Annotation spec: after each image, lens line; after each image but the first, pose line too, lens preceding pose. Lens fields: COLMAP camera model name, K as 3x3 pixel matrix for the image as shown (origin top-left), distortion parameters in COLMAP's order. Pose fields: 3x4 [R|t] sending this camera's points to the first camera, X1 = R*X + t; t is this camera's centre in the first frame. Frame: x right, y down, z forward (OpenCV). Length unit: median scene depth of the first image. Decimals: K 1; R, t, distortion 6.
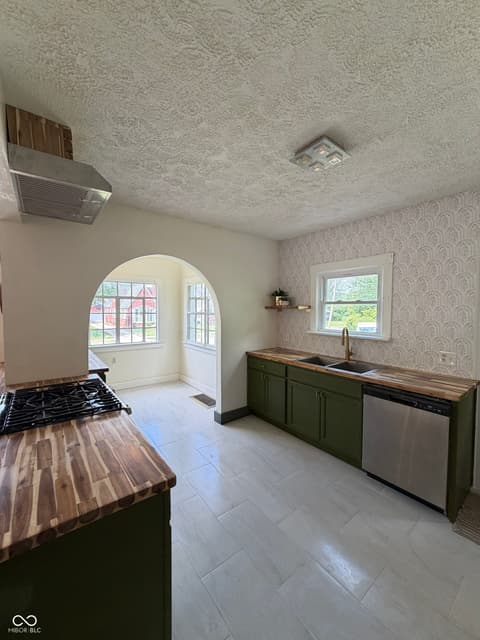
lens RADIAL K [[255.3, 0, 238.7], [0, 255.3, 318.9], [0, 0, 1]] dist [-0.001625, 0.000128]
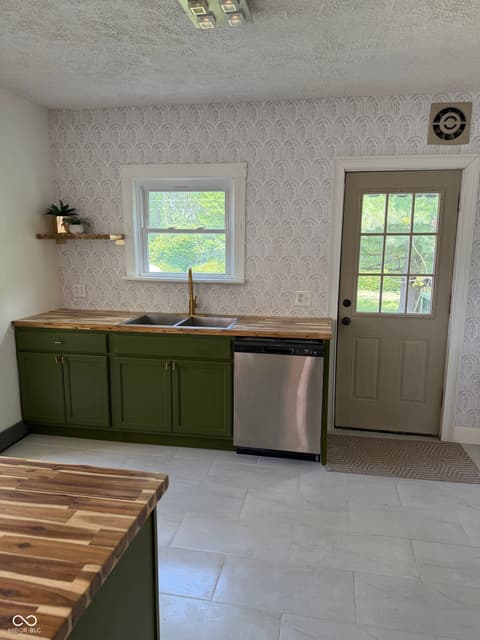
lens RADIAL K [[448.9, 0, 245.1], [0, 448.9, 322.5], [0, 0, 1]] dist [0.051051, -0.057594]
pose [[0.744809, -0.111775, 0.657849, -0.311245], [0.021603, 0.989393, 0.143649, 0.010589], [-0.666928, -0.092780, 0.739323, -0.009411]]
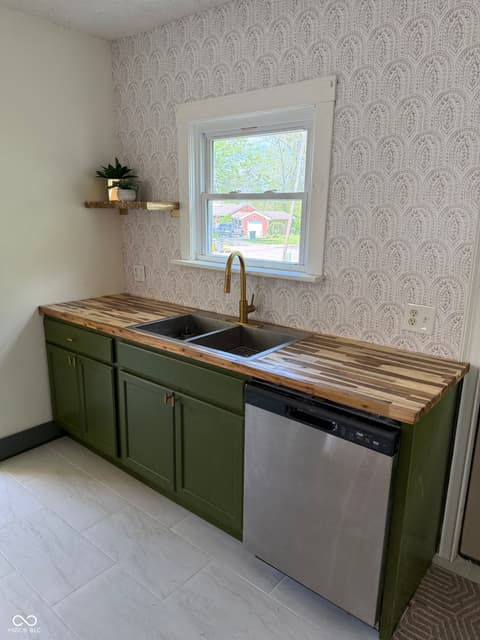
lens RADIAL K [[448.9, 0, 238.2], [0, 448.9, 323.6], [0, 0, 1]] dist [0.051051, -0.057594]
pose [[0.975153, -0.039312, 0.218018, 0.266309], [-0.005939, 0.979136, 0.203117, -0.005206], [-0.221455, -0.199365, 0.954574, 0.231631]]
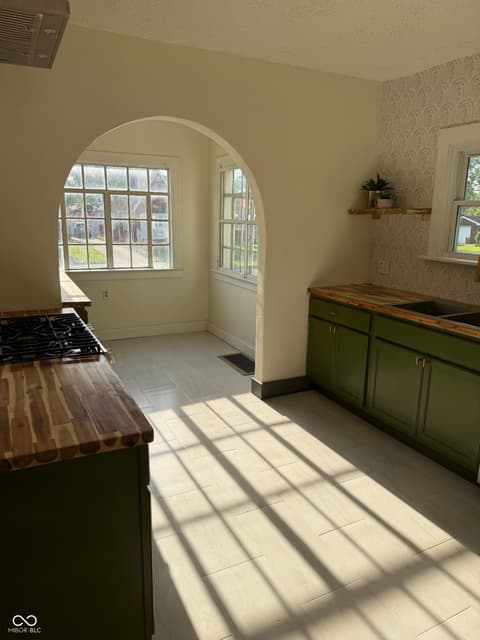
lens RADIAL K [[448.9, 0, 236.4], [0, 448.9, 322.3], [0, 0, 1]] dist [0.051051, -0.057594]
pose [[0.981180, 0.057051, -0.184474, 0.085504], [-0.020414, 0.980650, 0.194702, 0.009010], [0.192013, -0.187271, 0.963359, -0.074118]]
